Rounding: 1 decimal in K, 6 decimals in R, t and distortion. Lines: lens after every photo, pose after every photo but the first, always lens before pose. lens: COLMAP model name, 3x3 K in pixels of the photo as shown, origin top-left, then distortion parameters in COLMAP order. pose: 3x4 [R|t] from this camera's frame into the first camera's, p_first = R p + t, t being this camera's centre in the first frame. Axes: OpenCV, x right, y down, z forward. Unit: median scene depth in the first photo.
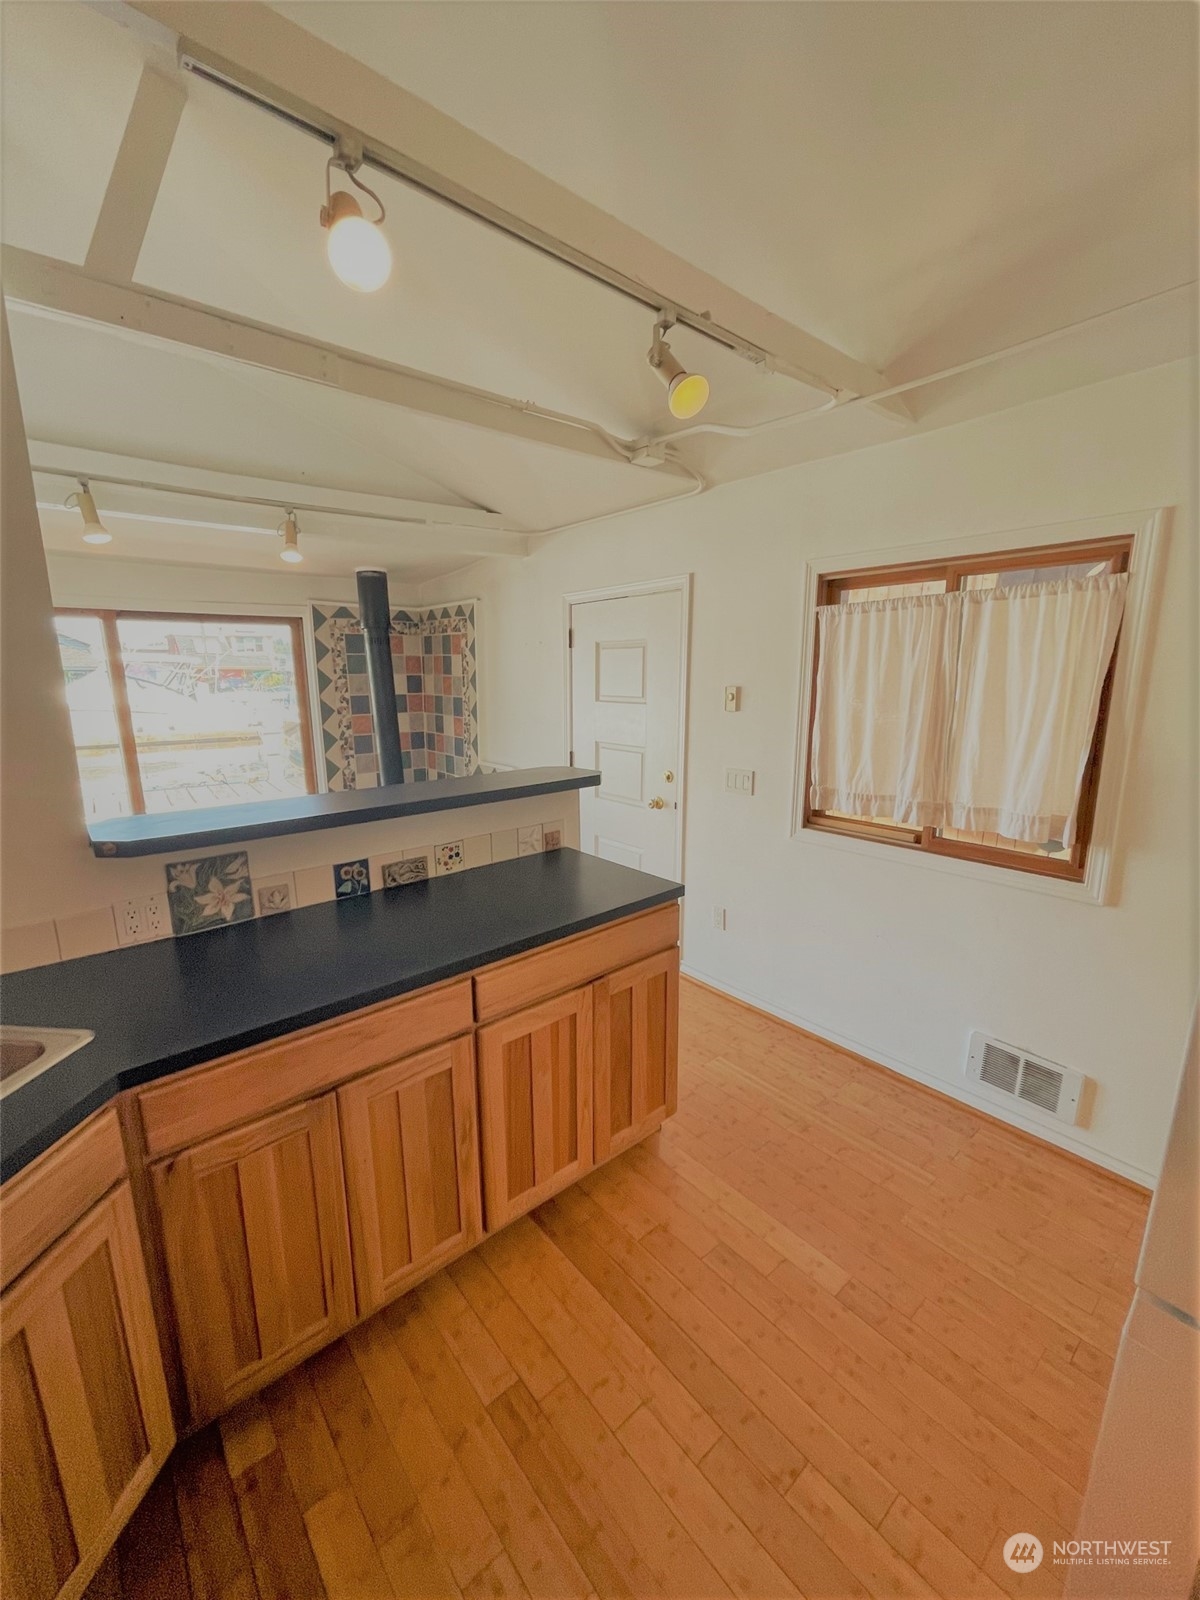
lens RADIAL K [[642.4, 0, 600.7], [0, 642.4, 800.7], [0, 0, 1]] dist [0.001639, -0.001525]
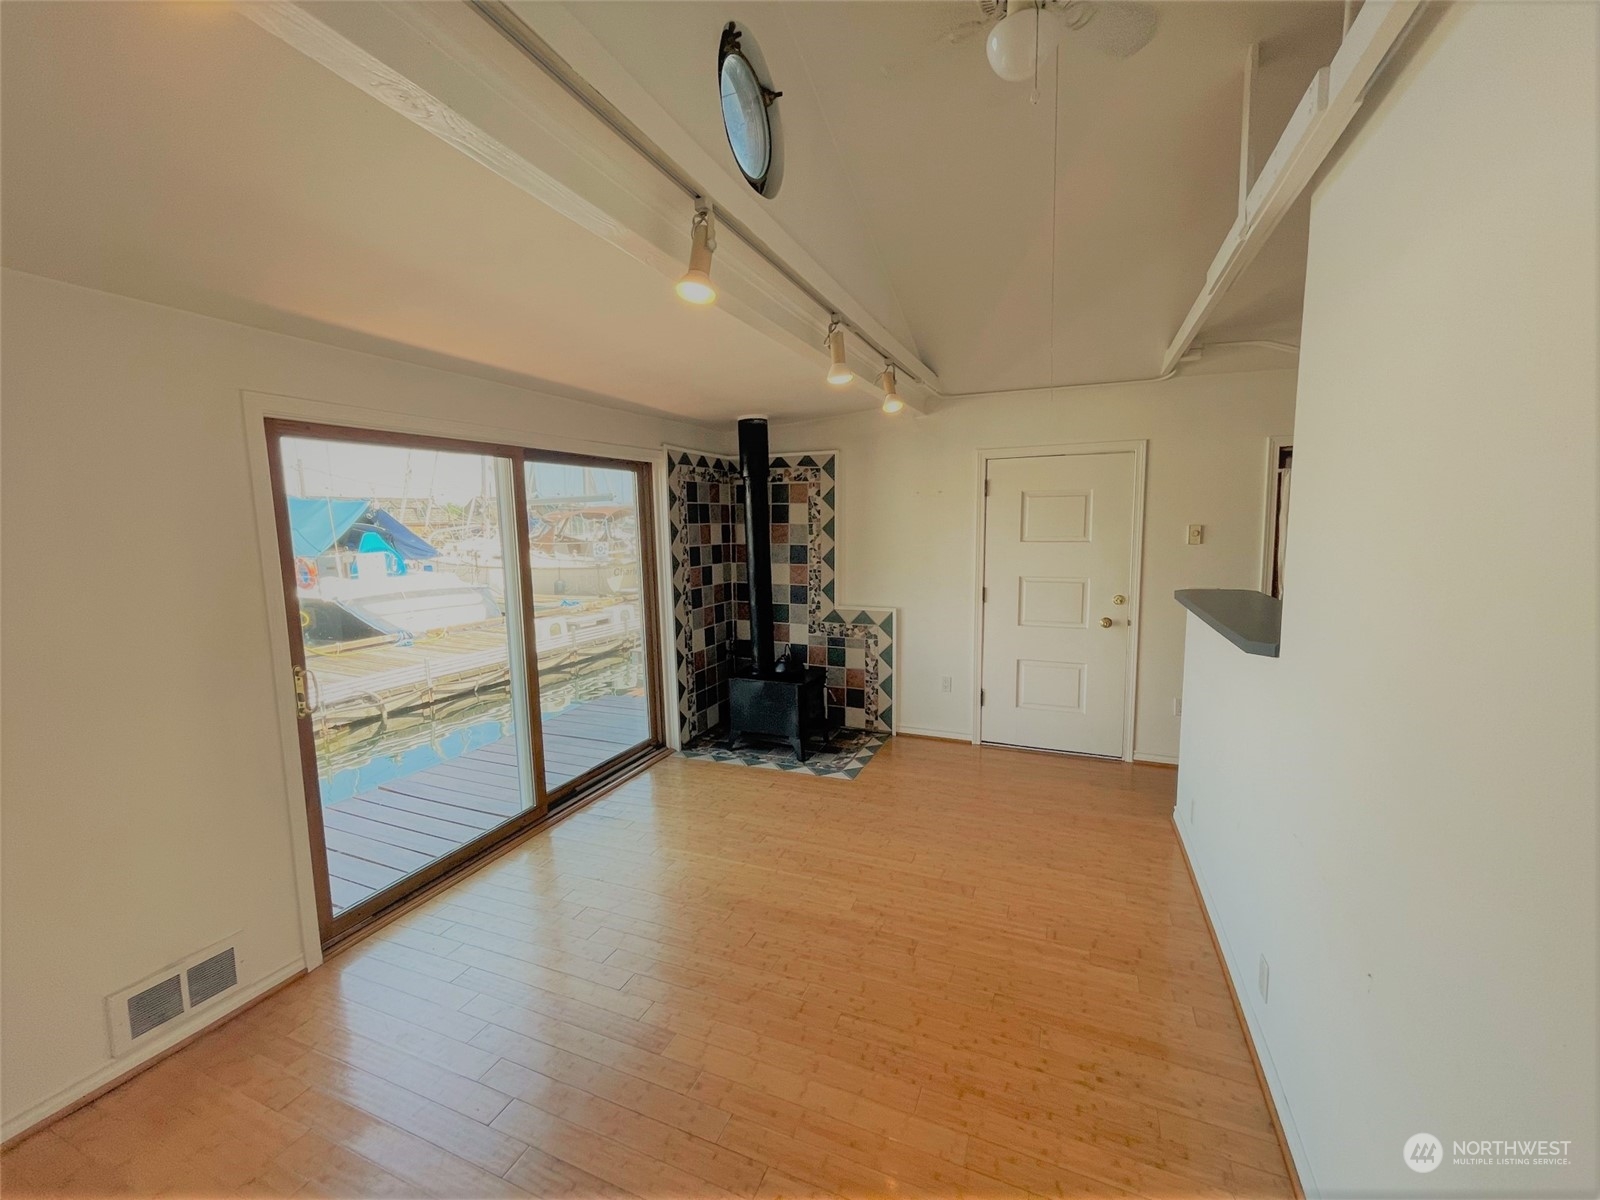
lens RADIAL K [[642.4, 0, 799.8], [0, 642.4, 600.0], [0, 0, 1]] dist [0.001639, -0.001525]
pose [[0.899049, -0.064715, 0.433039, -0.674628], [0.098691, 0.993517, -0.056421, -0.019555], [-0.426580, 0.093462, 0.899608, 0.107207]]
